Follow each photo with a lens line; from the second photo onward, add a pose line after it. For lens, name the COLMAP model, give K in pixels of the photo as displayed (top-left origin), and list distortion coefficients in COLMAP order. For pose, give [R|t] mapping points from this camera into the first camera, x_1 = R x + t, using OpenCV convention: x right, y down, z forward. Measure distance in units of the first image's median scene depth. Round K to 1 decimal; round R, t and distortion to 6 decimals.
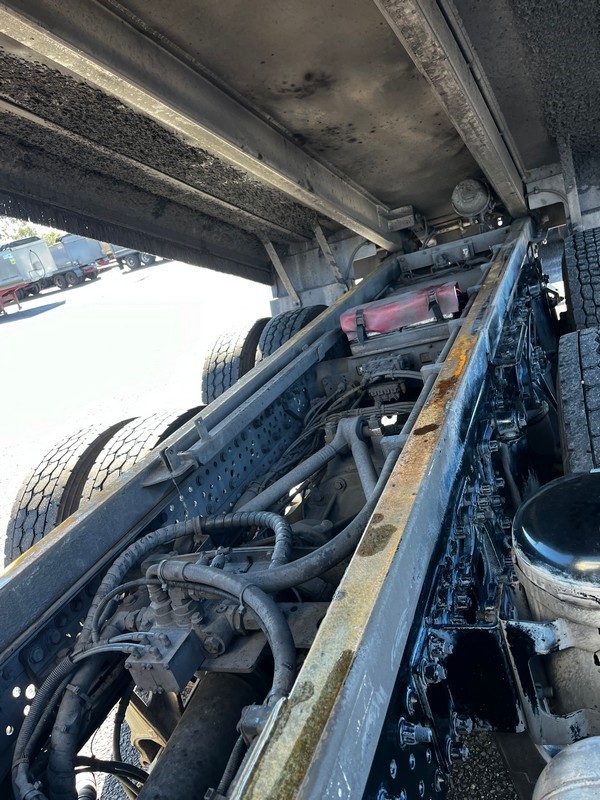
lens RADIAL K [[607.4, 0, 298.6], [0, 607.4, 407.4], [0, 0, 1]] dist [0.051955, -0.054502]
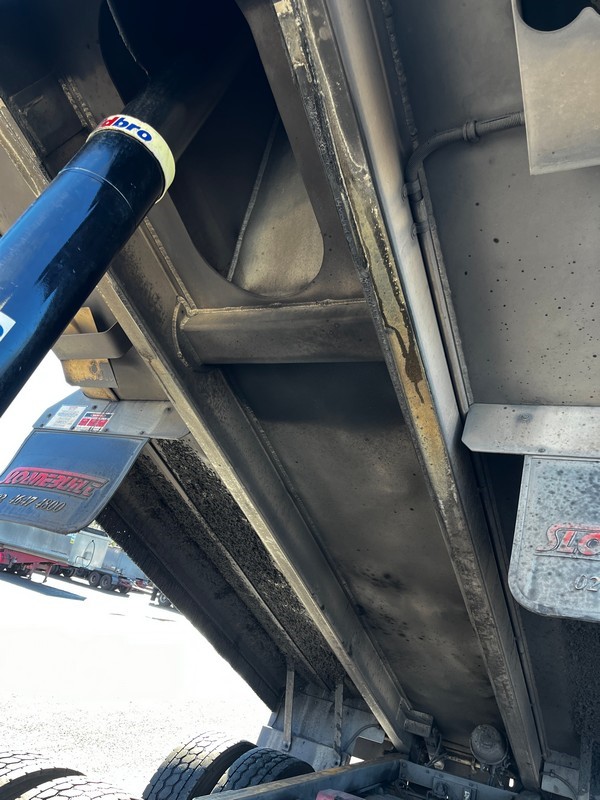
lens RADIAL K [[607.4, 0, 297.1], [0, 607.4, 401.6], [0, 0, 1]] dist [0.051955, -0.054502]
pose [[0.865050, 0.446861, -0.228044, -0.011640], [-0.492019, 0.666867, -0.559648, -0.000386], [-0.098010, 0.596325, 0.796737, -0.108153]]
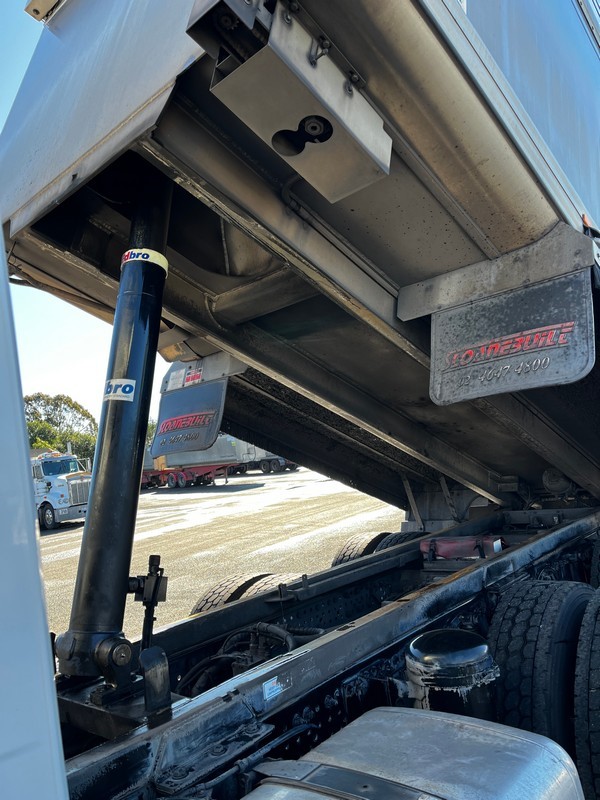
lens RADIAL K [[607.4, 0, 298.1], [0, 607.4, 410.1], [0, 0, 1]] dist [0.051955, -0.054502]
pose [[0.931518, 0.165820, -0.323694, 0.167835], [-0.263507, 0.921152, -0.286431, 0.048908], [0.250676, 0.352112, 0.901764, -0.417430]]
